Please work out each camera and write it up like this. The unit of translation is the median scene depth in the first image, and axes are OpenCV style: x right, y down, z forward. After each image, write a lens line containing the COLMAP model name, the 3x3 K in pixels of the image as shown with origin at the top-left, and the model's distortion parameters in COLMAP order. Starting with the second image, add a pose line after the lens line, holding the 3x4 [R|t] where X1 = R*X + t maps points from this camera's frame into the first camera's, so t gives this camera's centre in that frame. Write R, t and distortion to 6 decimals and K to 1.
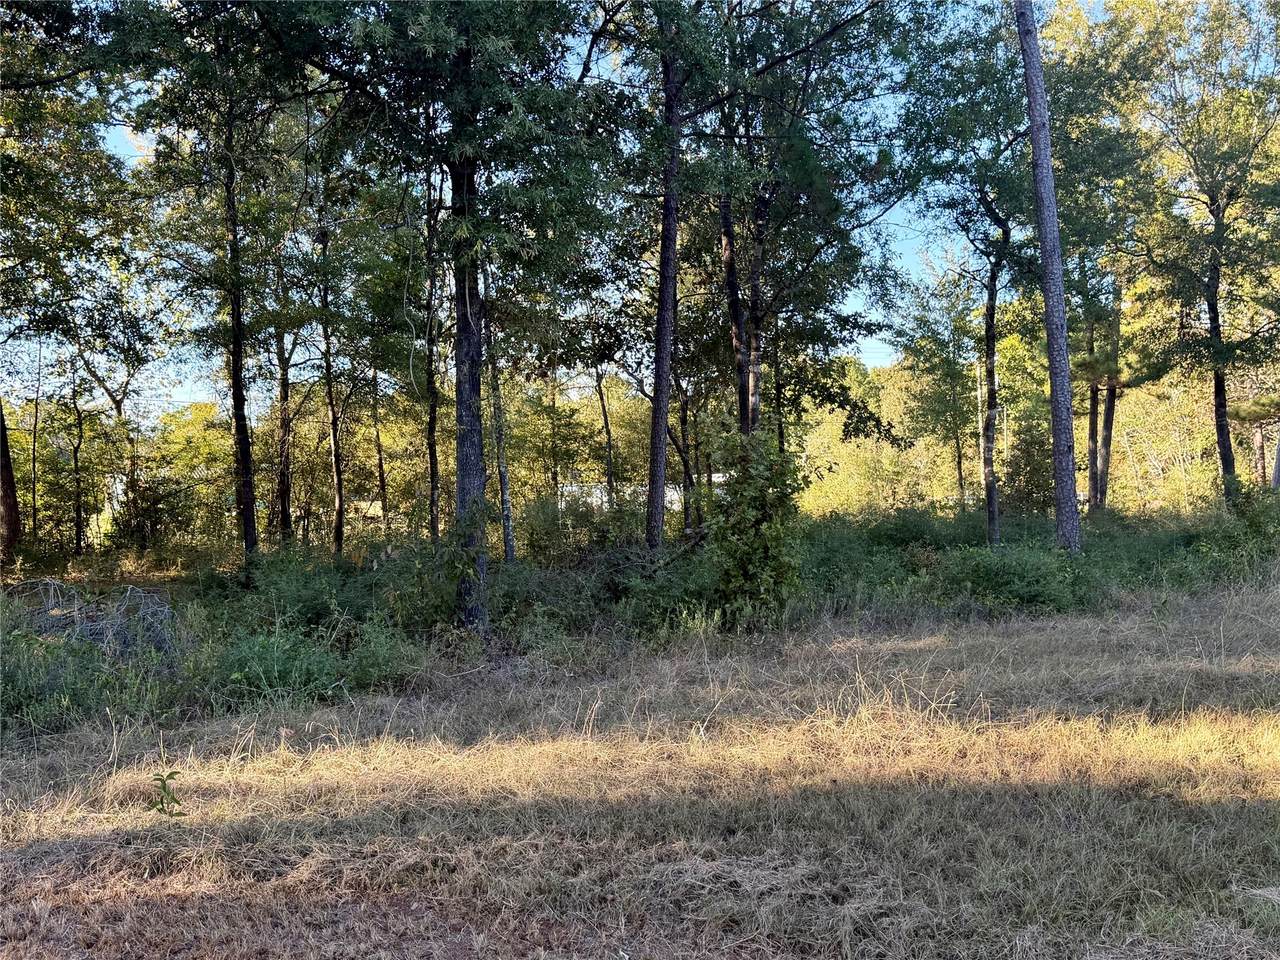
lens RADIAL K [[1161.2, 0, 632.1], [0, 1161.2, 473.6], [0, 0, 1]] dist [0.168296, -0.342491]
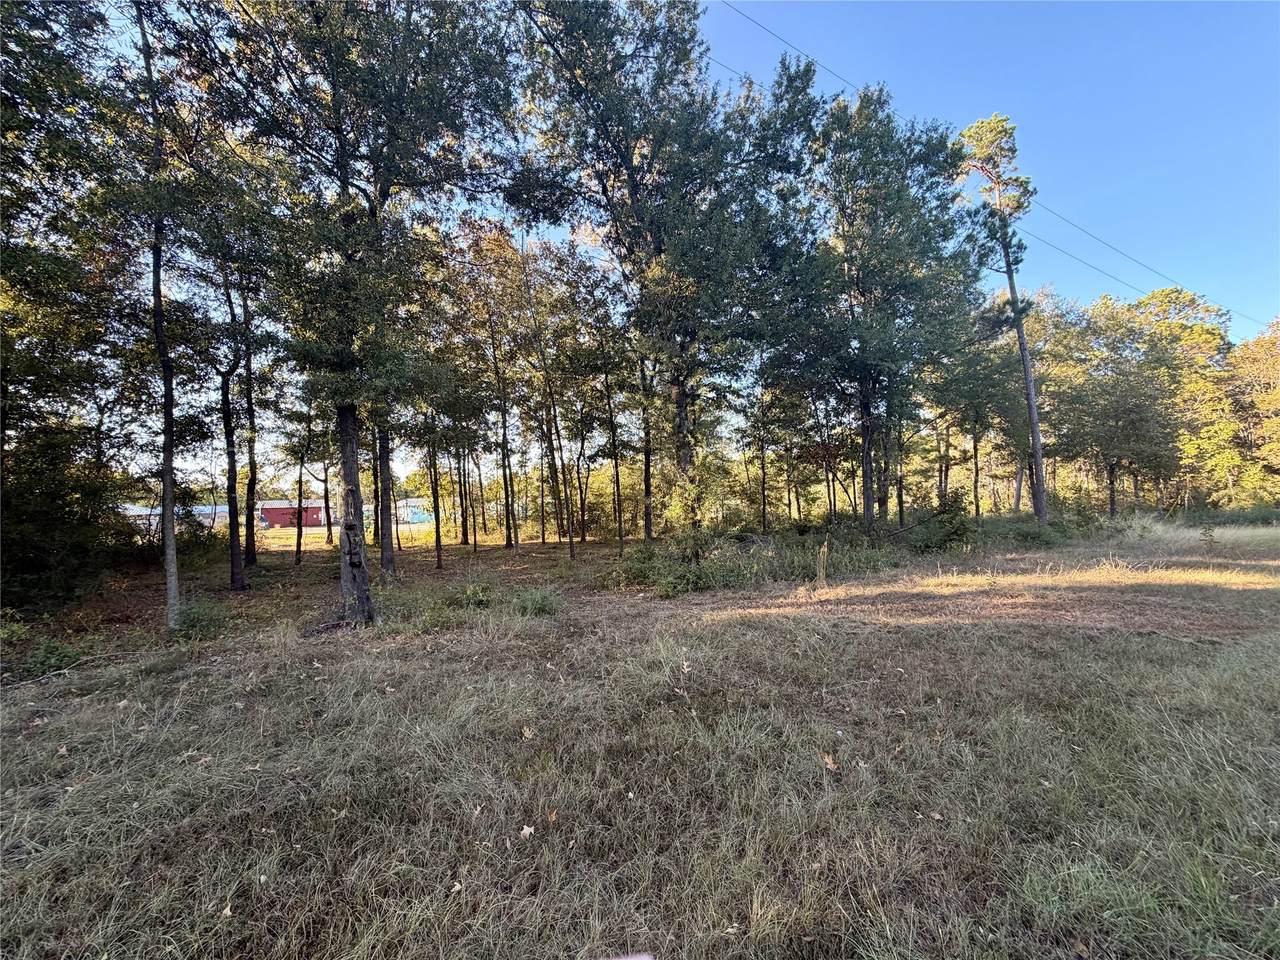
lens RADIAL K [[507.4, 0, 637.0], [0, 507.4, 478.7], [0, 0, 1]] dist [-0.000608, 0.000023]
pose [[0.999324, -0.004611, -0.036472, -0.430353], [0.003009, 0.999033, -0.043866, 0.003332], [0.036639, 0.043726, 0.998371, -0.209977]]
